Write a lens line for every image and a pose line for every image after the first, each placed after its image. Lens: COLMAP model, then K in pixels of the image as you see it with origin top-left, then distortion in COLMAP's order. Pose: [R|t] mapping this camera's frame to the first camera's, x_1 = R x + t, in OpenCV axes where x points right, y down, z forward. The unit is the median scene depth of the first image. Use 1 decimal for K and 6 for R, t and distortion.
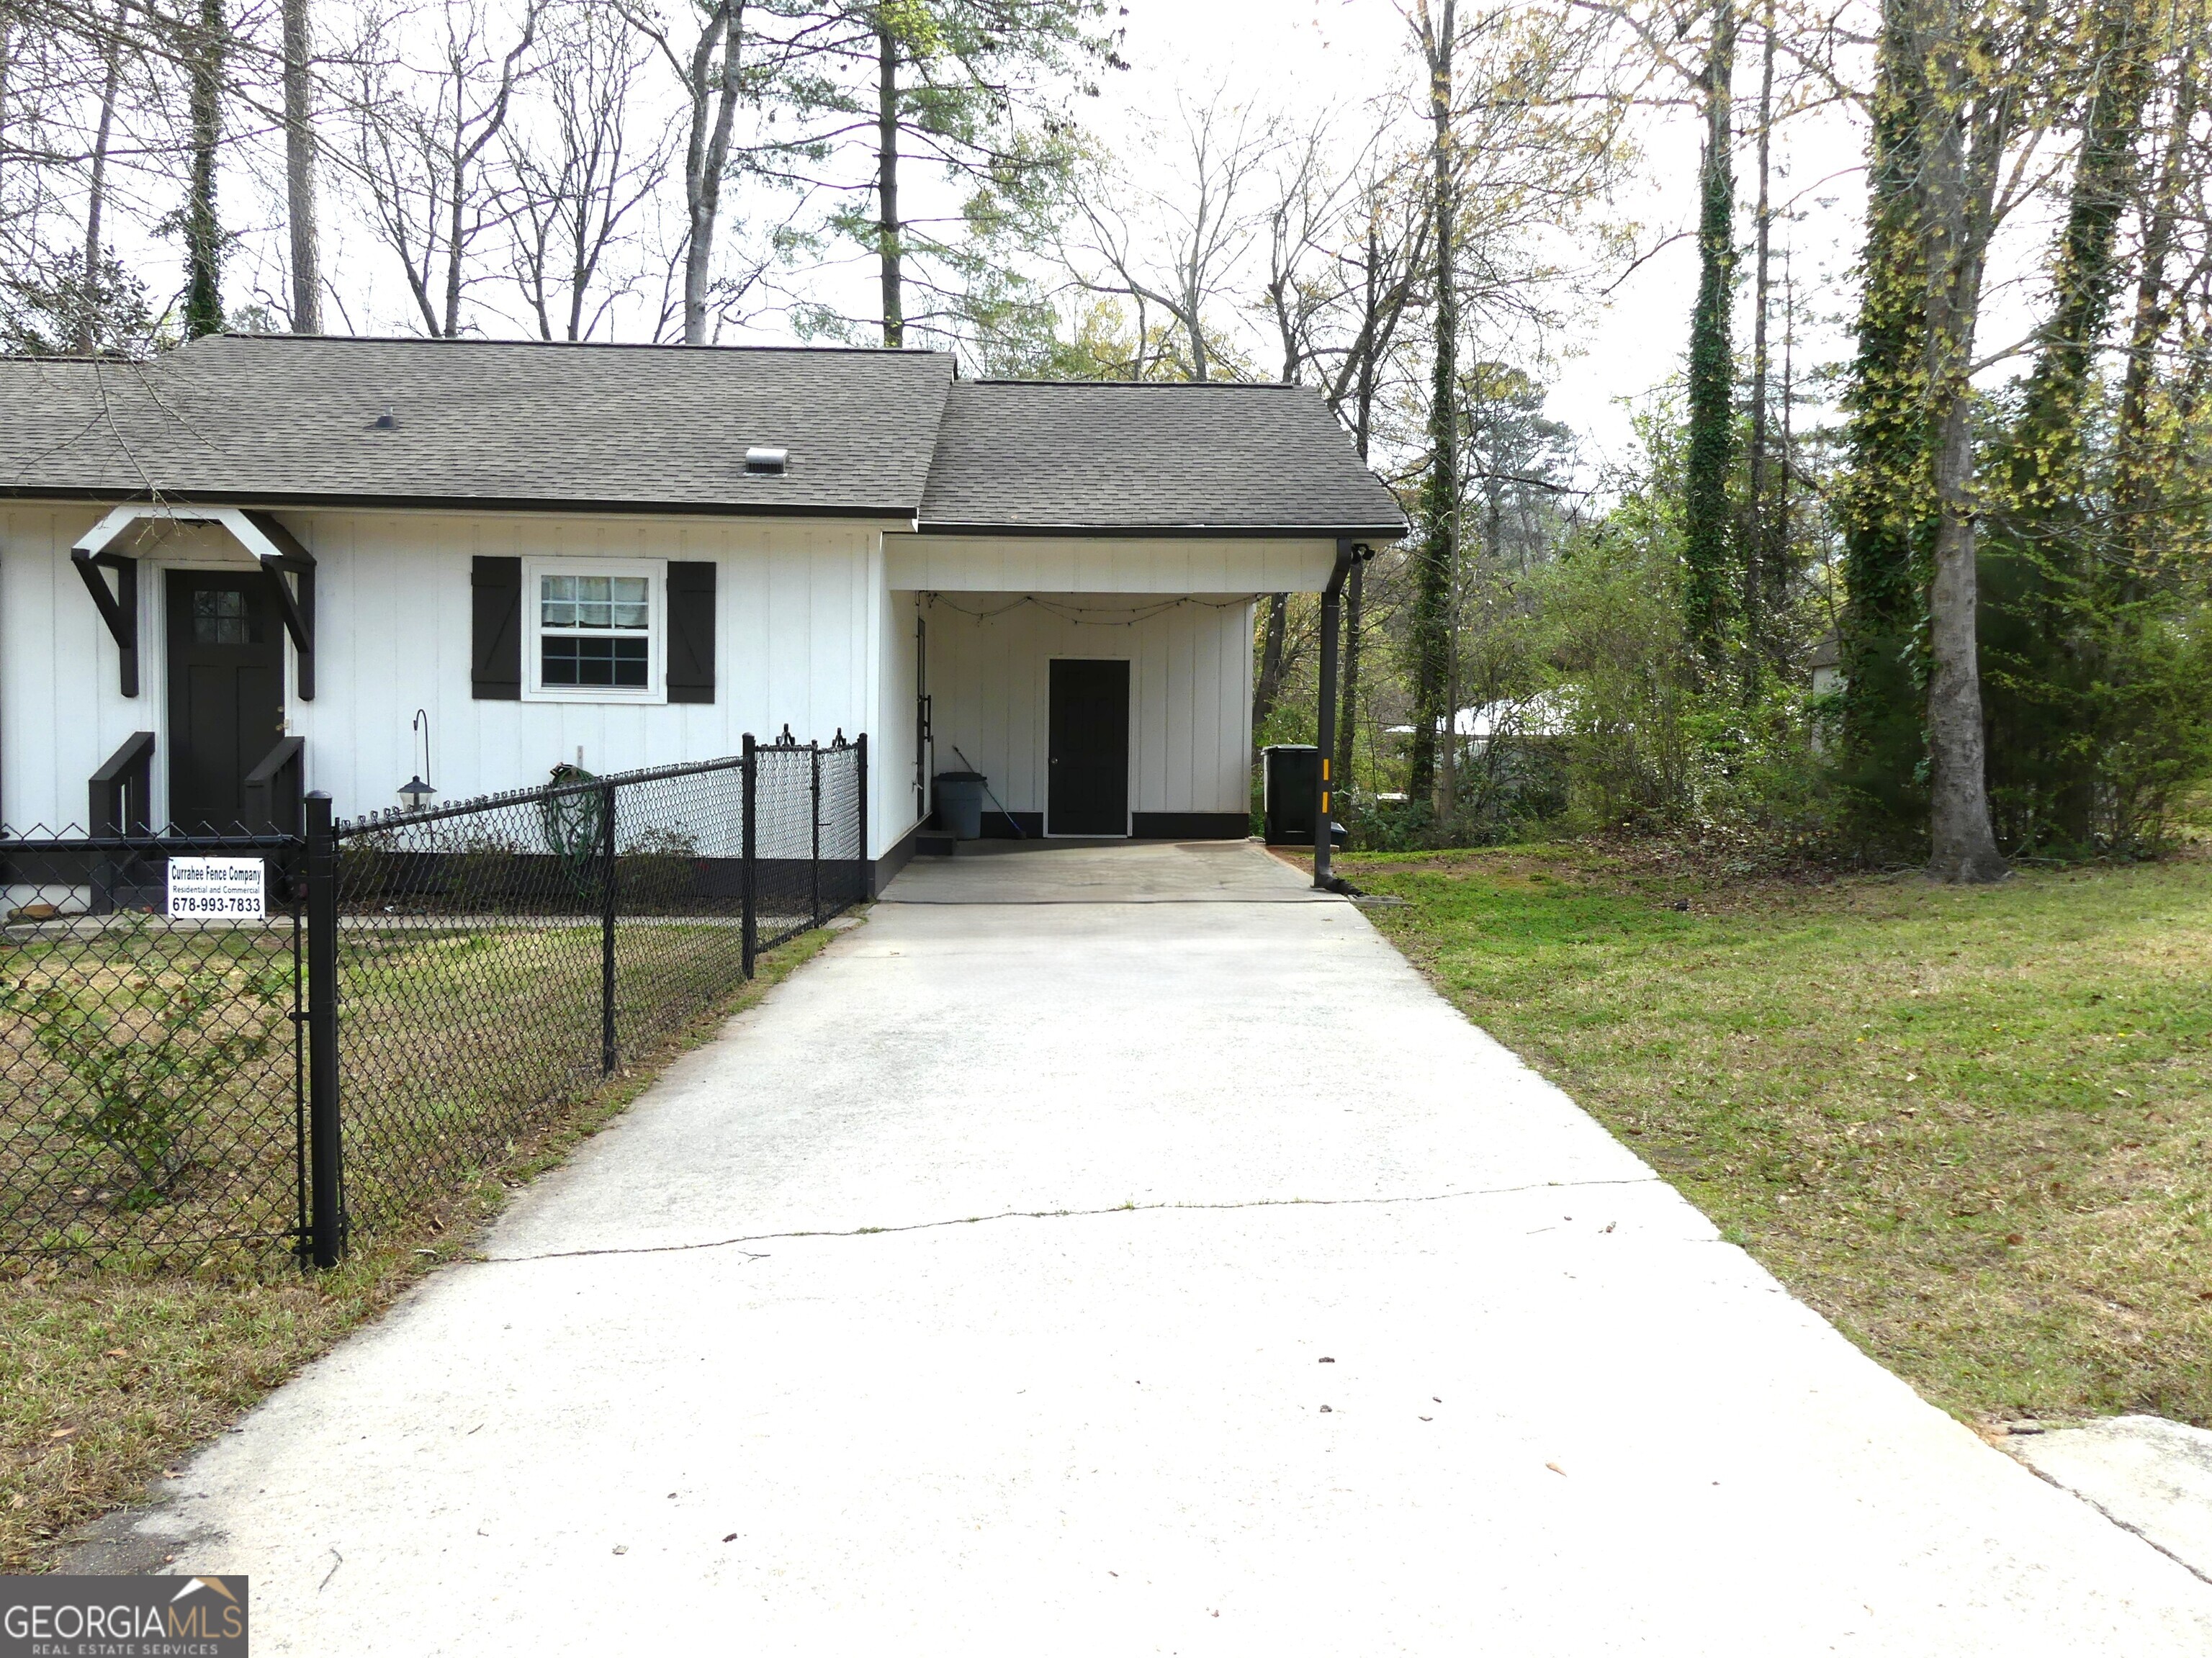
lens RADIAL K [[1674.4, 0, 1106.0], [0, 1674.4, 829.0], [0, 0, 1]] dist [-0.010856, -0.005614]
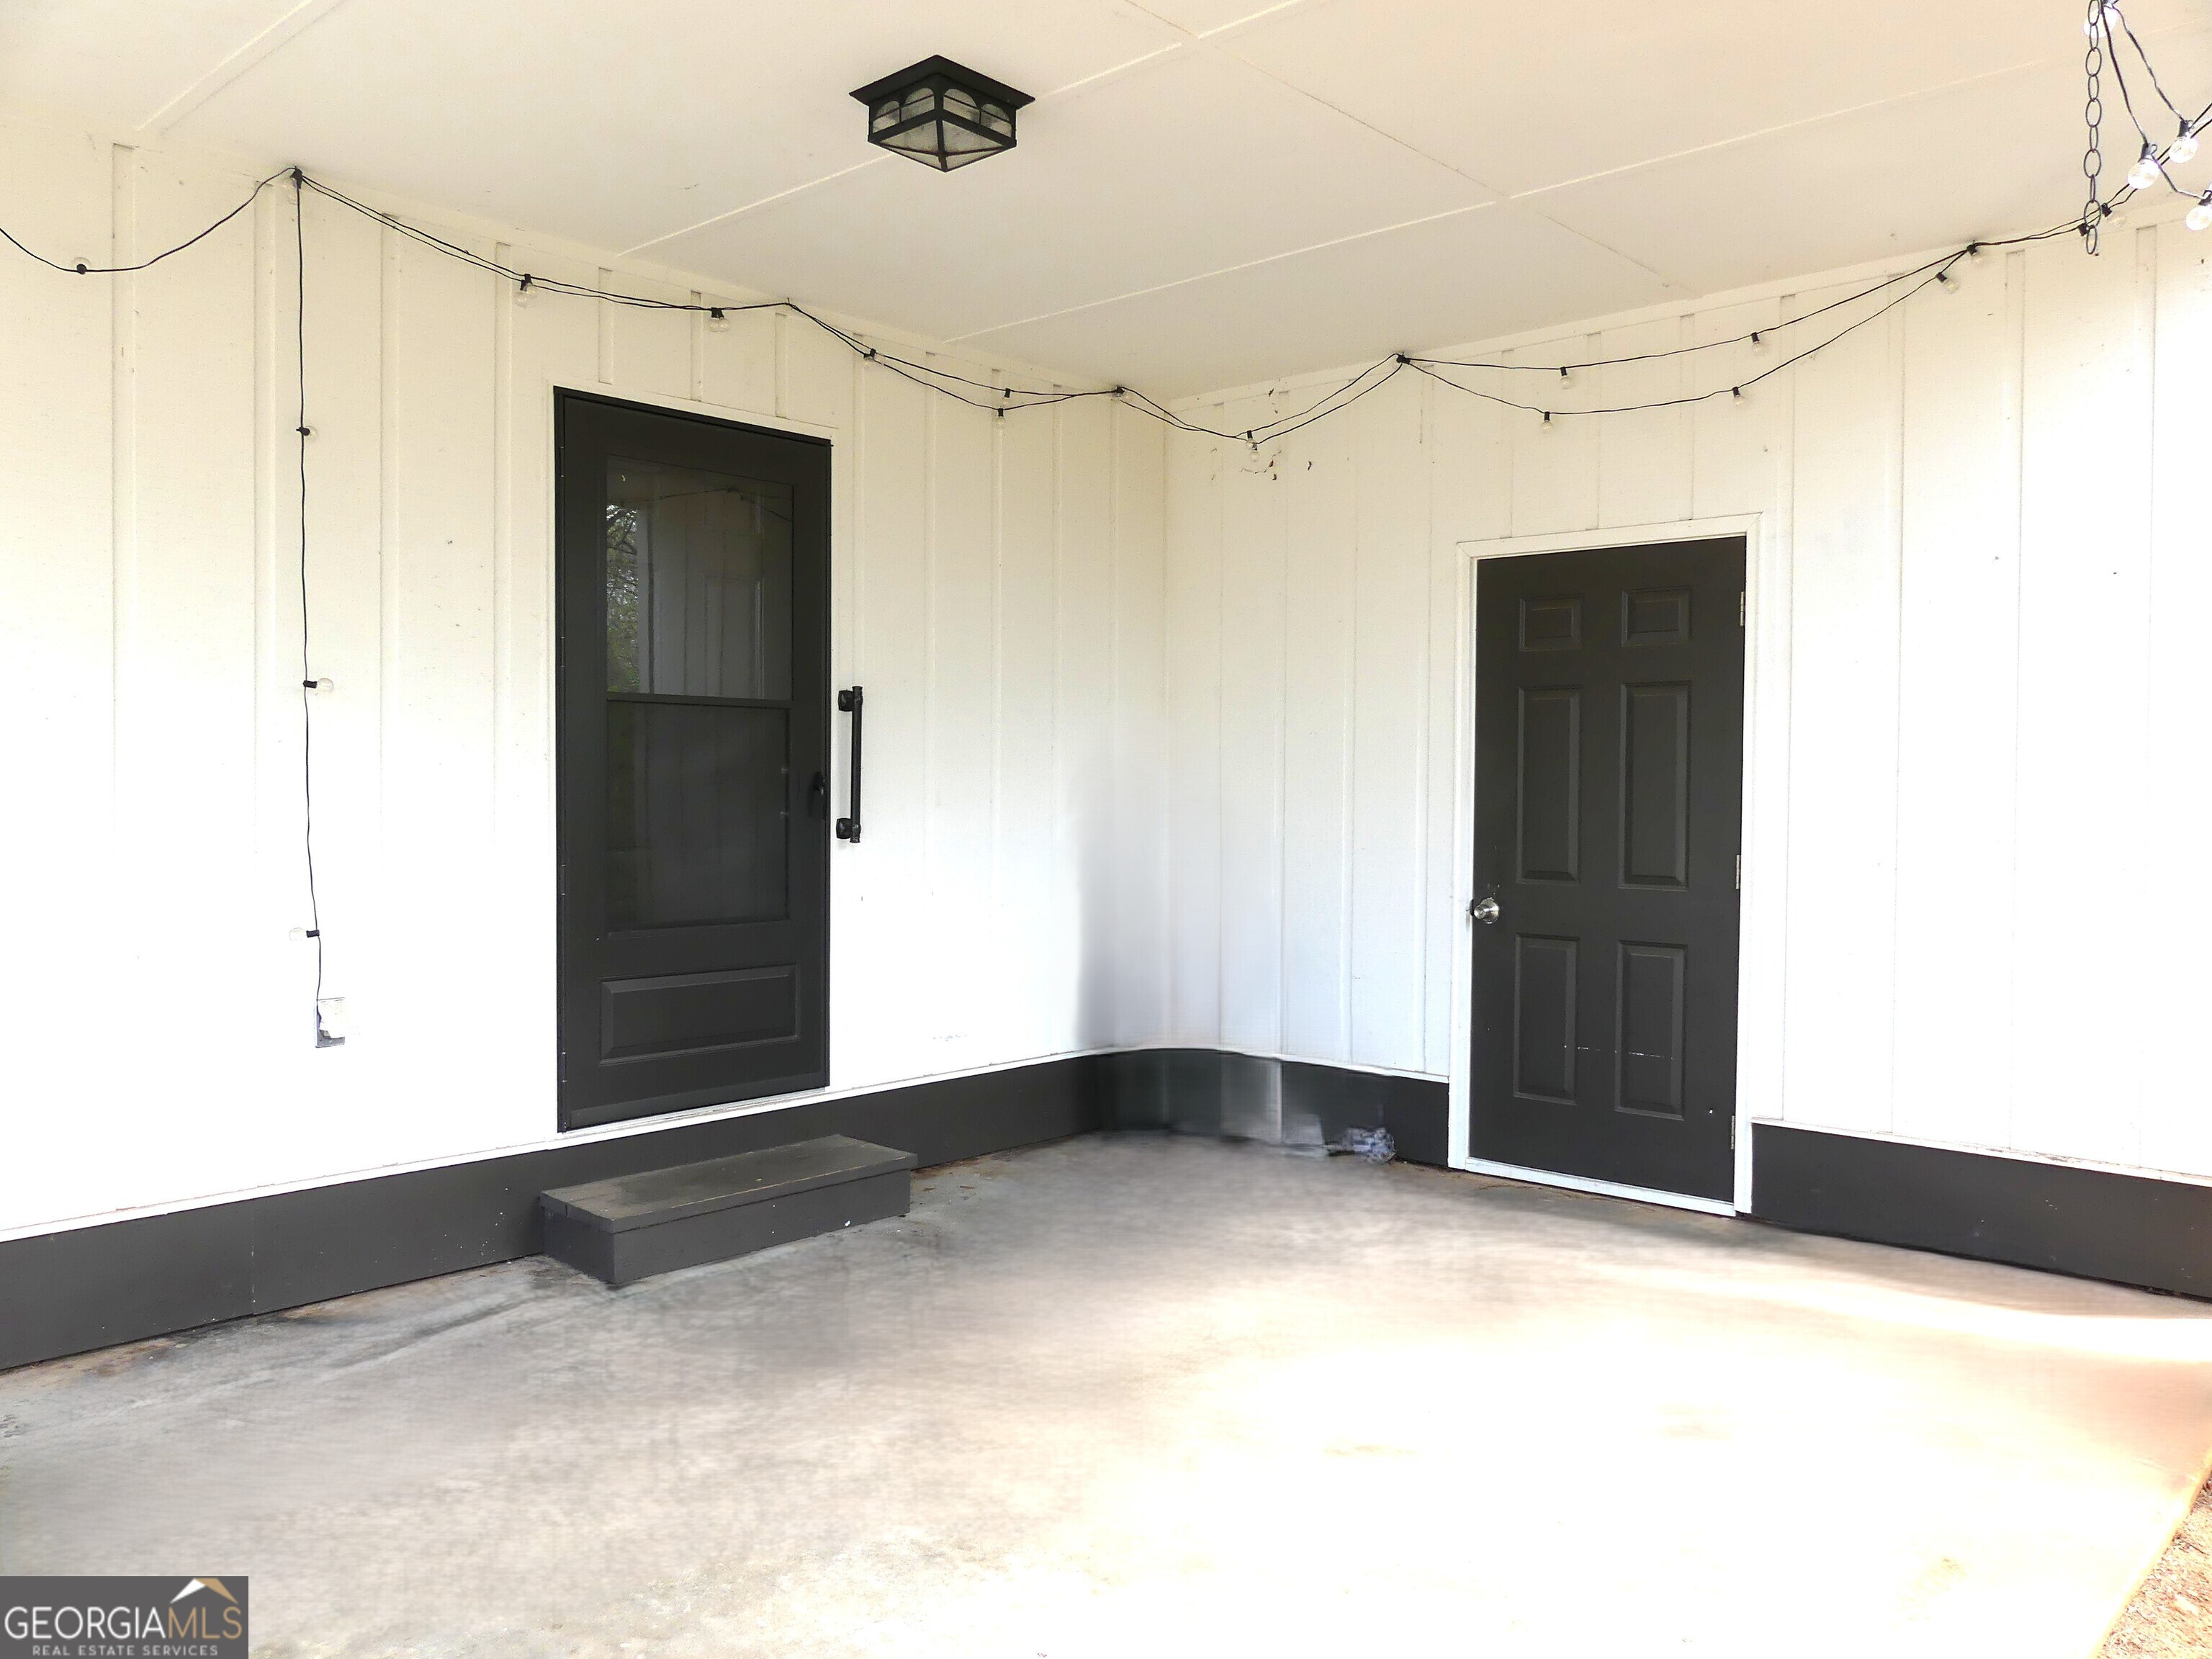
lens RADIAL K [[1674.5, 0, 1106.0], [0, 1674.5, 829.5], [0, 0, 1]] dist [-0.010856, -0.005614]
pose [[0.722042, 0.014958, -0.691687, 0.122156], [-0.037782, 0.999127, -0.017834, -0.047066], [0.690816, 0.039010, 0.721977, 0.749197]]
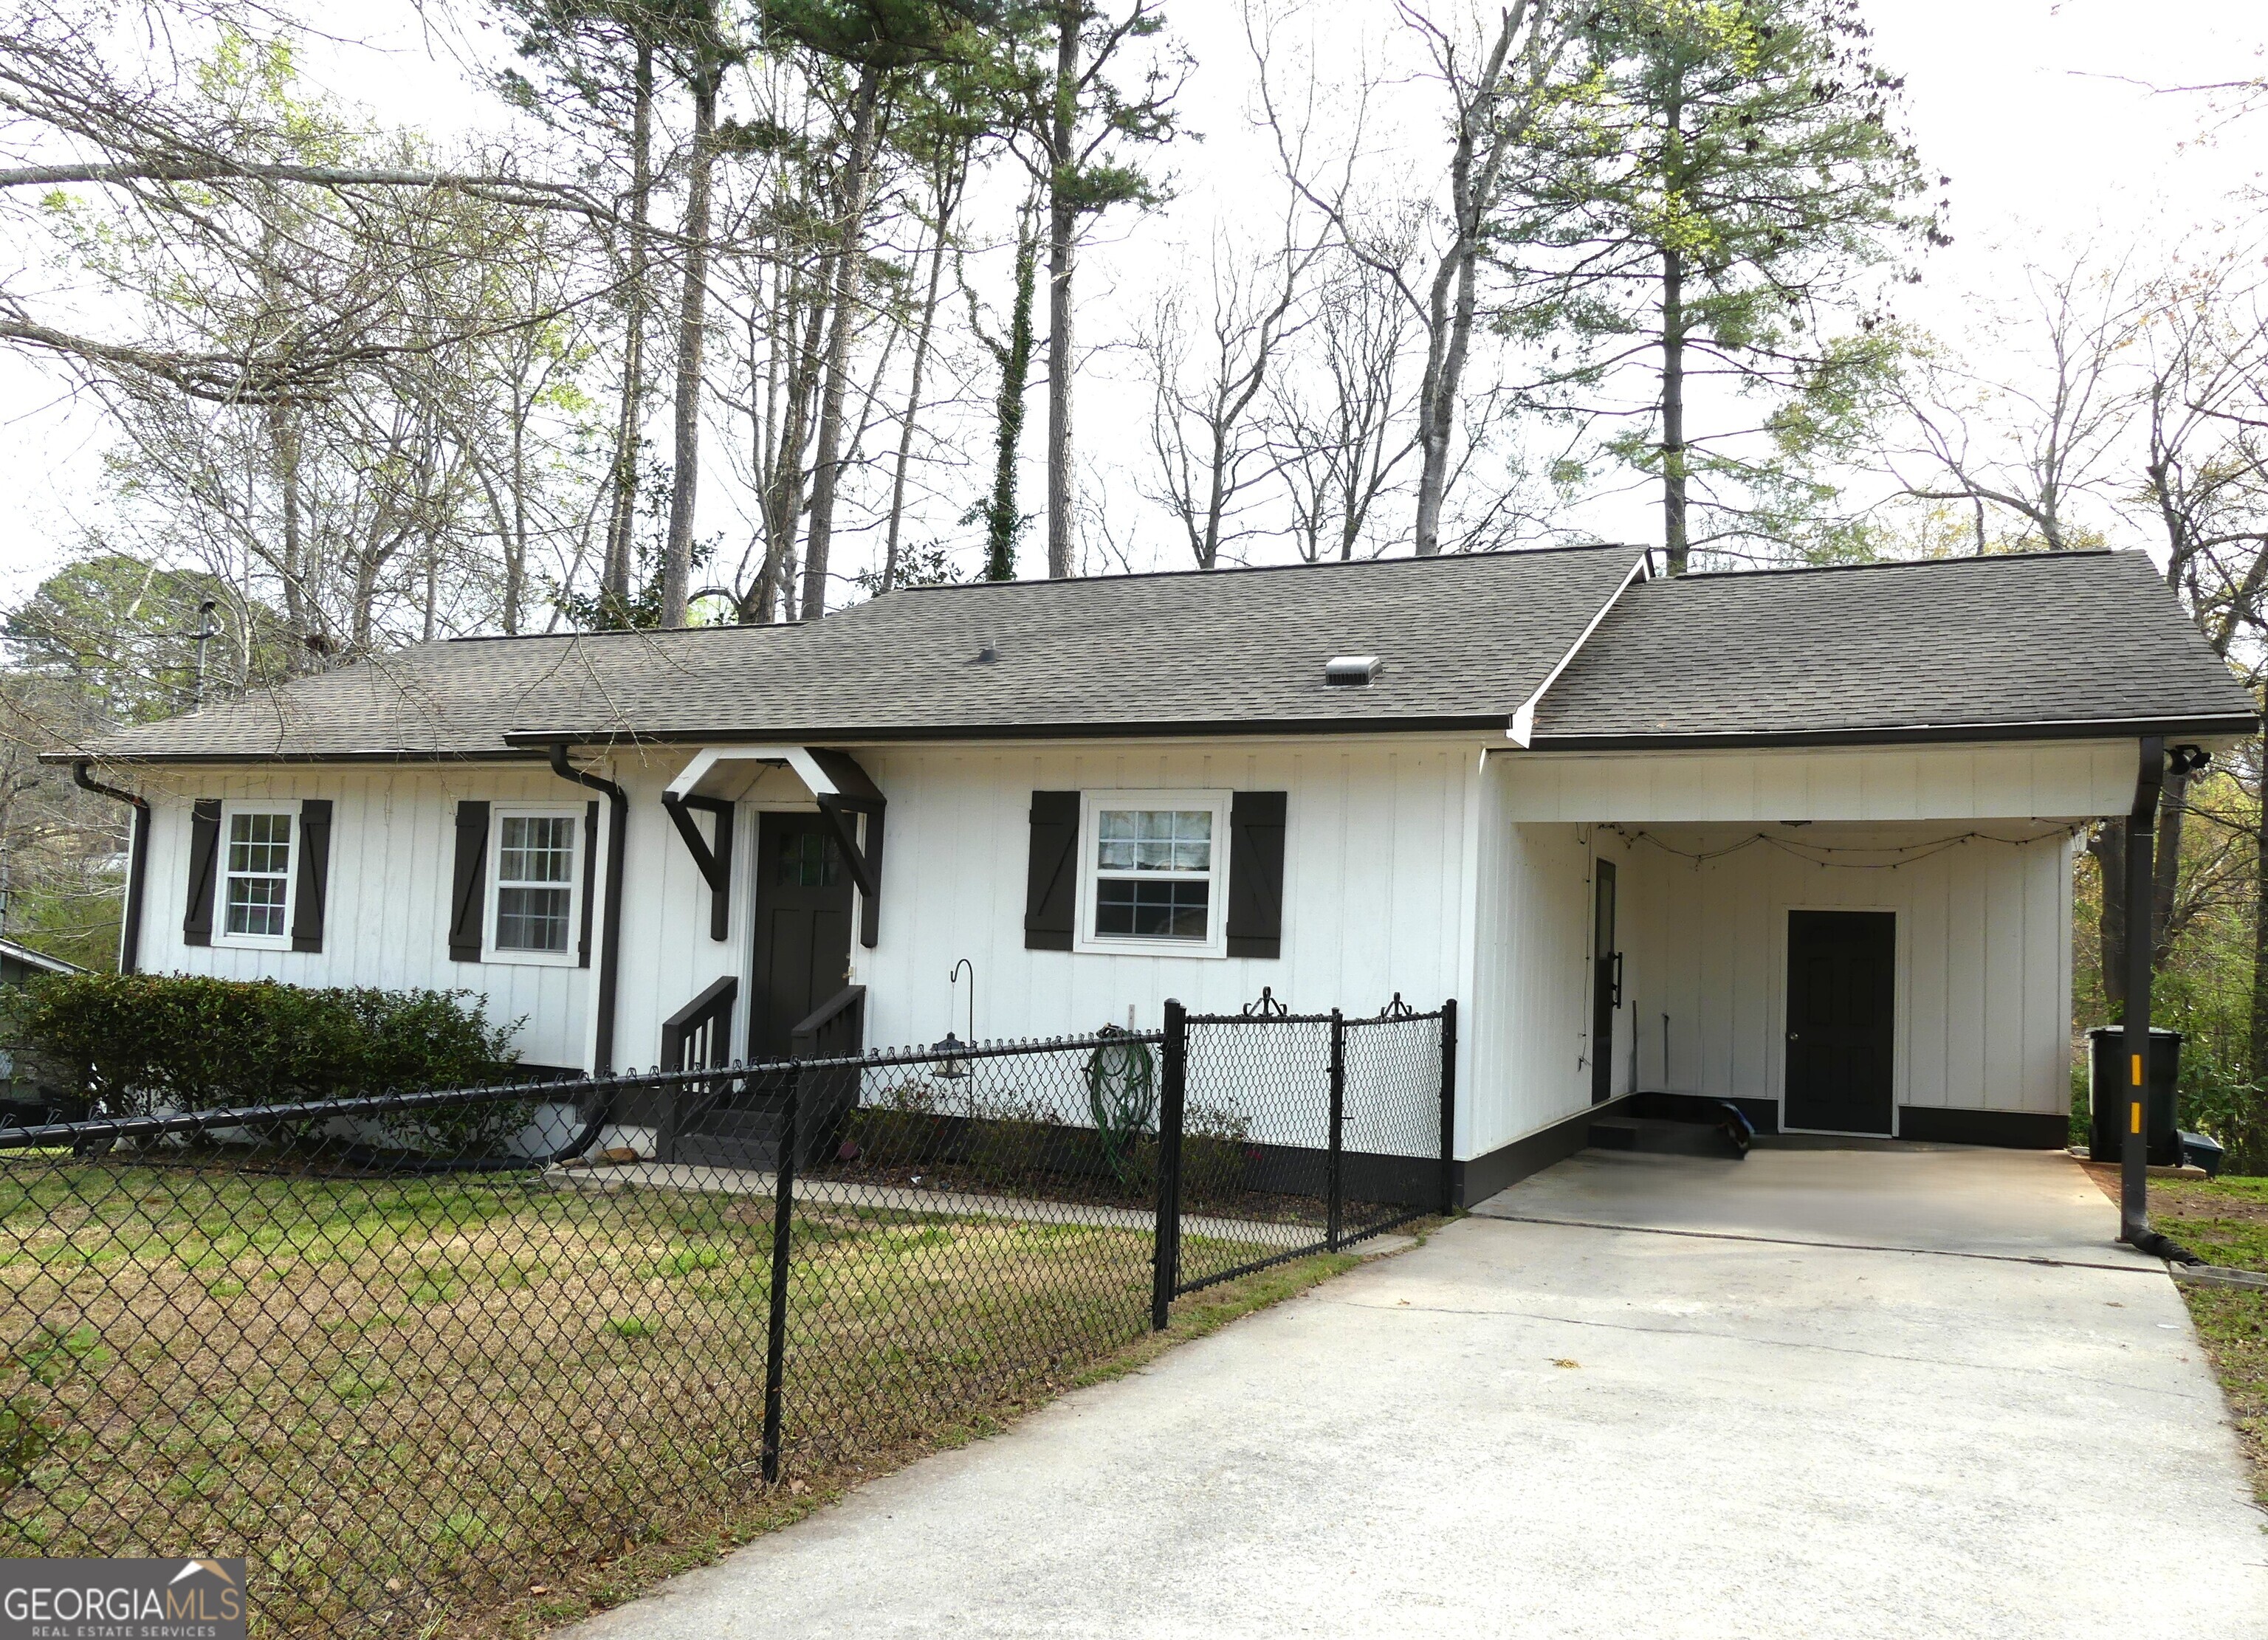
lens RADIAL K [[1698.1, 0, 1137.3], [0, 1698.1, 882.6], [0, 0, 1]] dist [-0.011066, -0.012256]
pose [[0.896256, -0.001101, -0.443535, 0.048028], [-0.050886, 0.993139, -0.105292, -0.012279], [0.440607, 0.116938, 0.890051, 0.128856]]
